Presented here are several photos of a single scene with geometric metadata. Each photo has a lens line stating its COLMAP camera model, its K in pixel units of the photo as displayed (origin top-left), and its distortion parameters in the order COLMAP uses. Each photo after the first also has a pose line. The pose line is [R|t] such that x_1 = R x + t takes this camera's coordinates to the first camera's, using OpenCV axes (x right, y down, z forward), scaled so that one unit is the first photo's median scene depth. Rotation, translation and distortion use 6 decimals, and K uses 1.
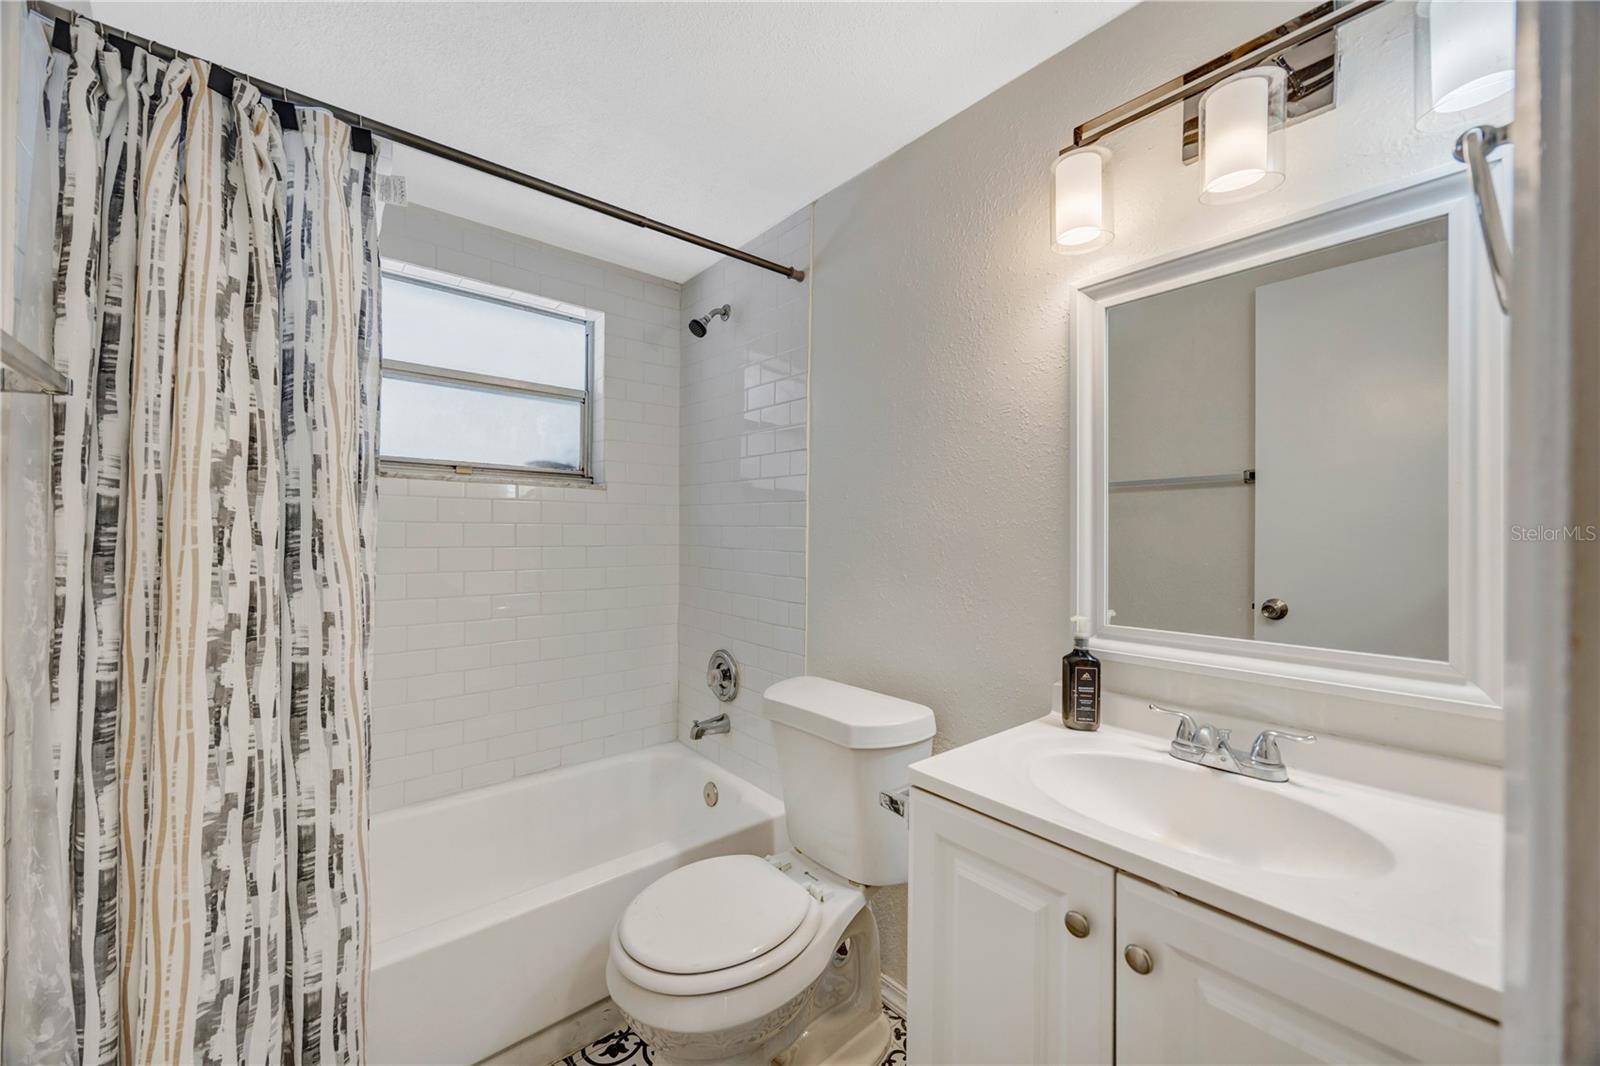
lens RADIAL K [[620.4, 0, 800.5], [0, 620.4, 531.3], [0, 0, 1]] dist [-0.001958, 0.000072]
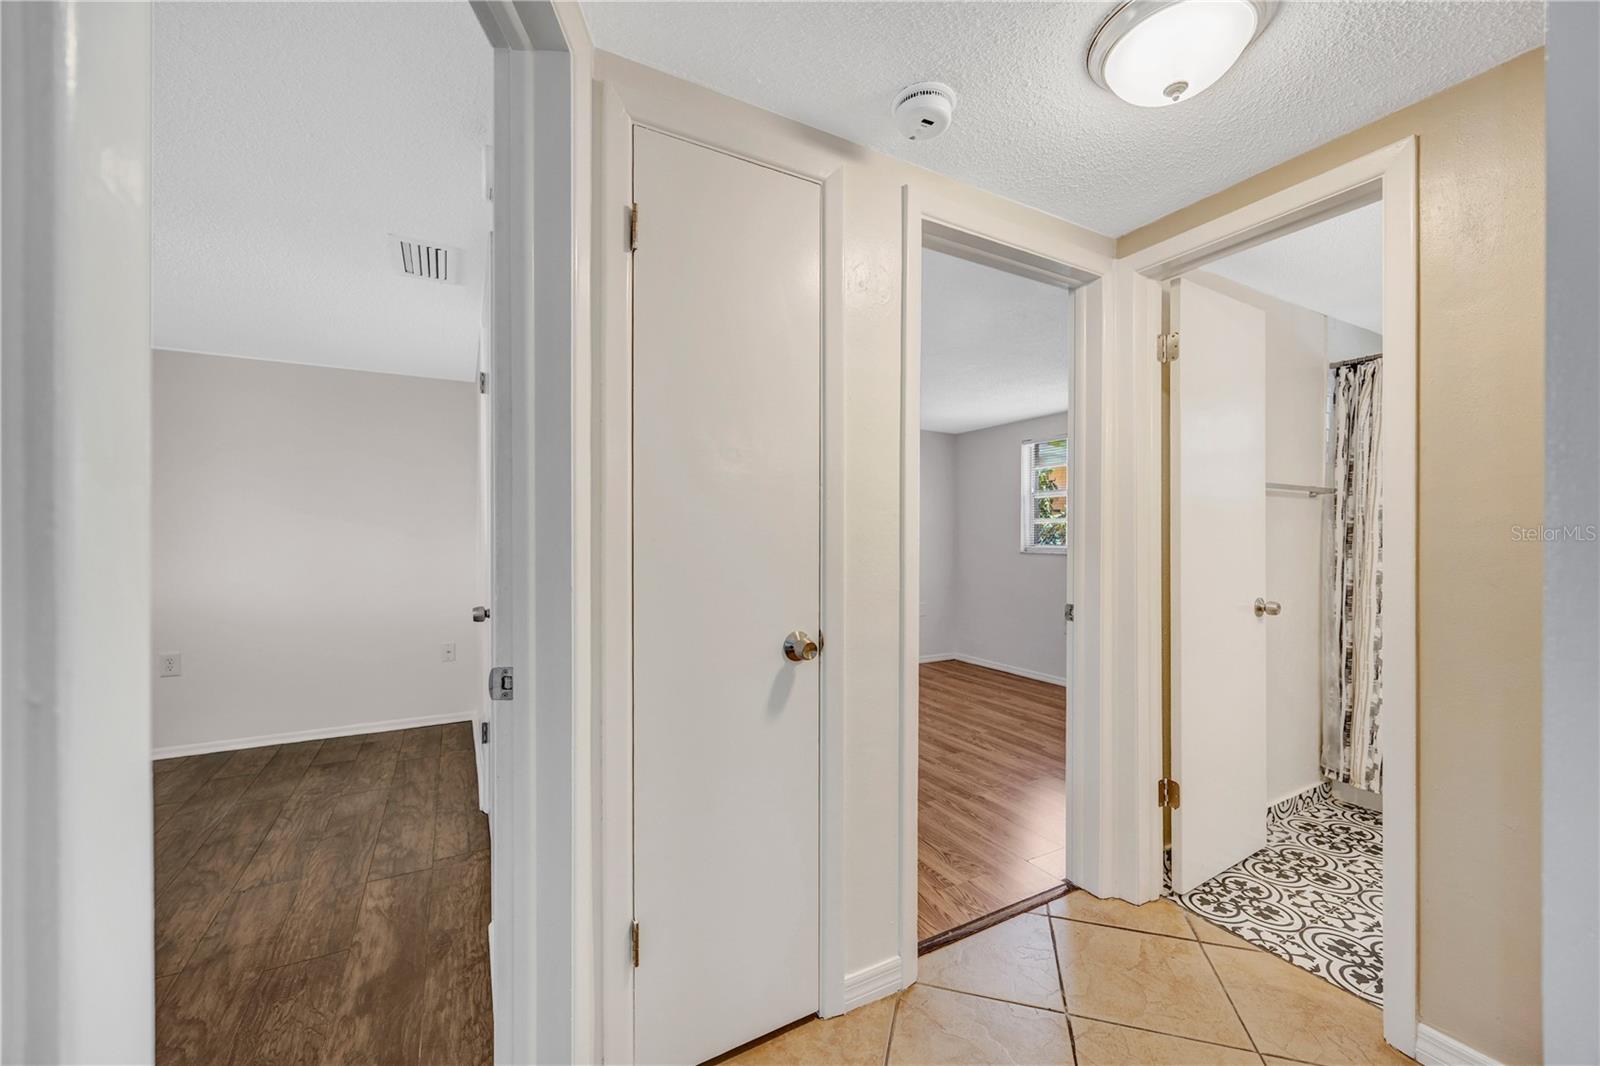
lens RADIAL K [[620.4, 0, 795.7], [0, 620.4, 542.7], [0, 0, 1]] dist [-0.001958, 0.000072]
pose [[-0.197095, 0.000567, -0.980384, 2.321544], [0.006458, 0.999979, -0.000720, 0.020301], [0.980363, -0.006473, -0.197095, -1.019858]]
